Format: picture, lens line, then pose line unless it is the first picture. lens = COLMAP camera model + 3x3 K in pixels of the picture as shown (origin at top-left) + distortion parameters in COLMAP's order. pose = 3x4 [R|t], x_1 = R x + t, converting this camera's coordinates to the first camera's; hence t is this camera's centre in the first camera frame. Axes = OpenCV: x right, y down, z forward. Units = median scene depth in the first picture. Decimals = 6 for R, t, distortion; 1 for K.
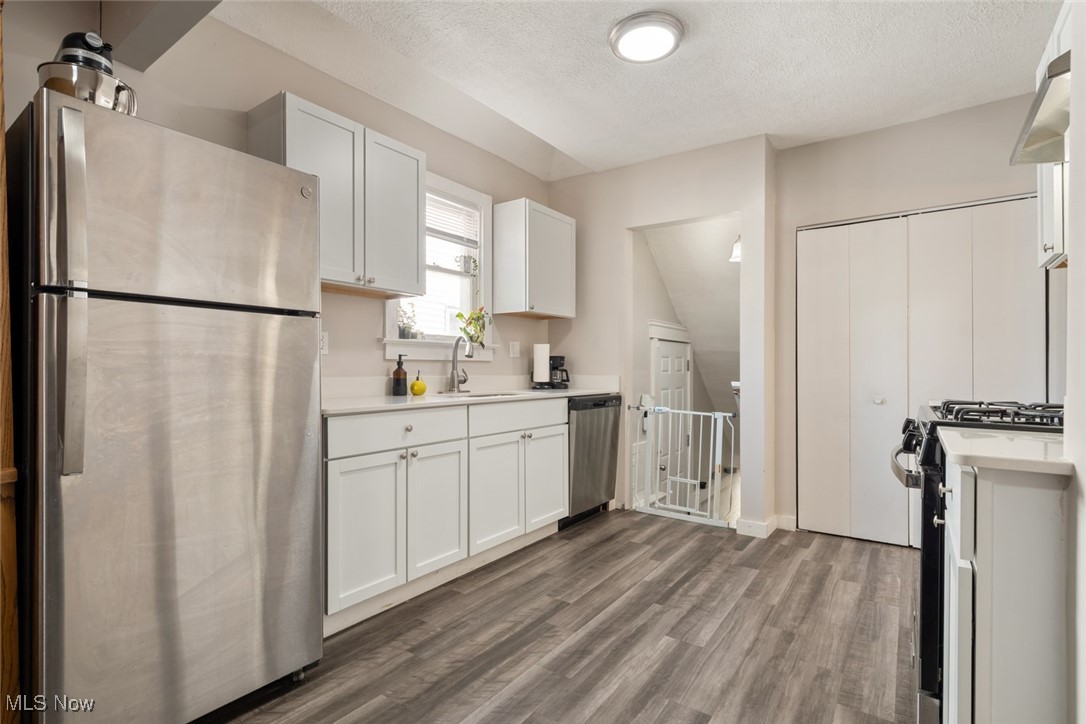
lens RADIAL K [[527.2, 0, 540.7], [0, 527.2, 367.3], [0, 0, 1]] dist [0.001561, 0.000330]
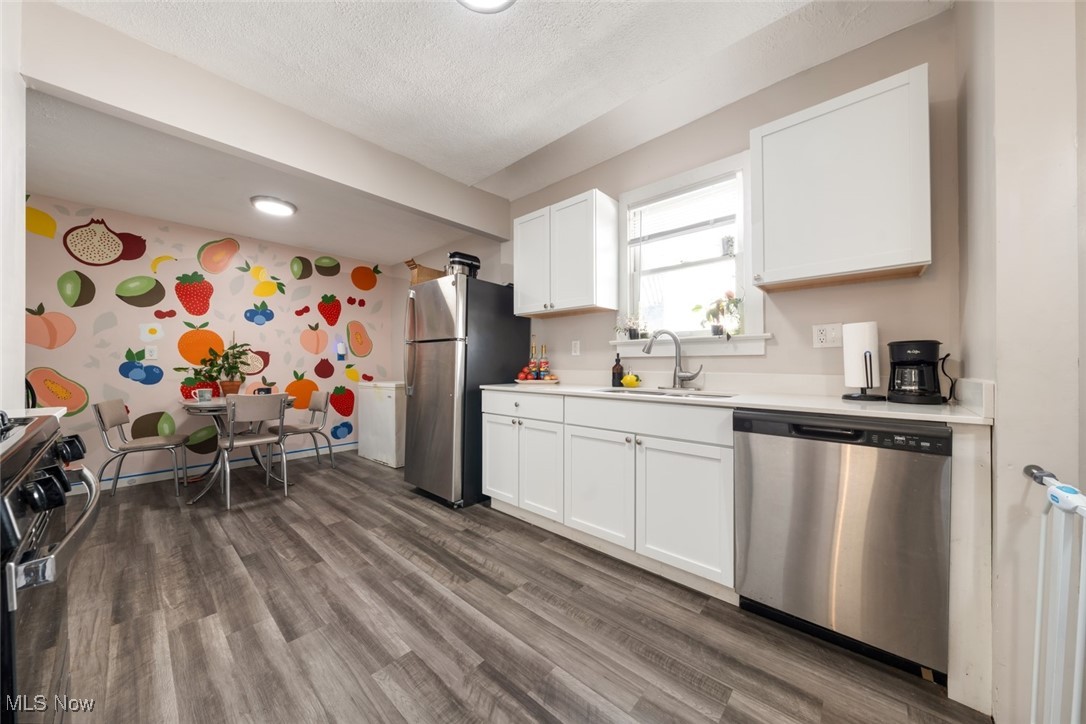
lens RADIAL K [[371.7, 0, 543.0], [0, 371.7, 362.0], [0, 0, 1]] dist [-0.000807, -0.000011]
pose [[-0.121027, -0.005098, -0.992636, 0.800590], [0.003792, 0.999977, -0.005598, 0.000828], [0.992642, -0.004442, -0.121005, 1.213375]]
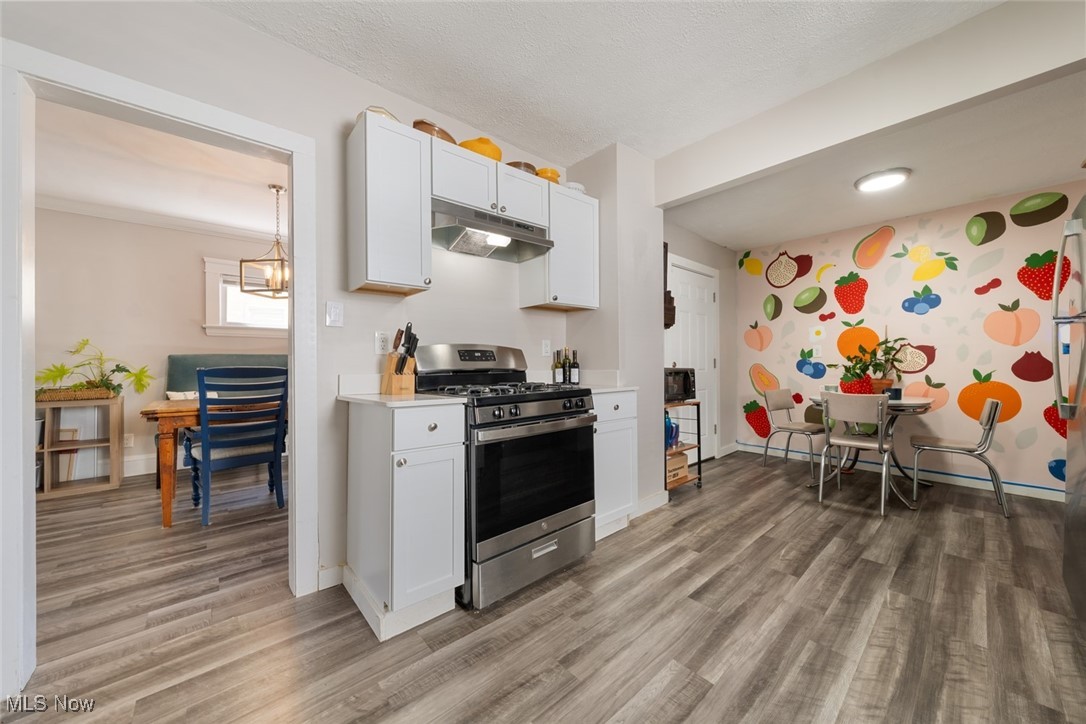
lens RADIAL K [[386.9, 0, 543.0], [0, 386.9, 362.0], [0, 0, 1]] dist [-0.001098, -0.000170]
pose [[-0.971691, 0.007572, 0.236134, 0.324779], [0.006775, 0.999968, -0.004185, -0.002819], [-0.236159, -0.002467, -0.971711, 1.534802]]
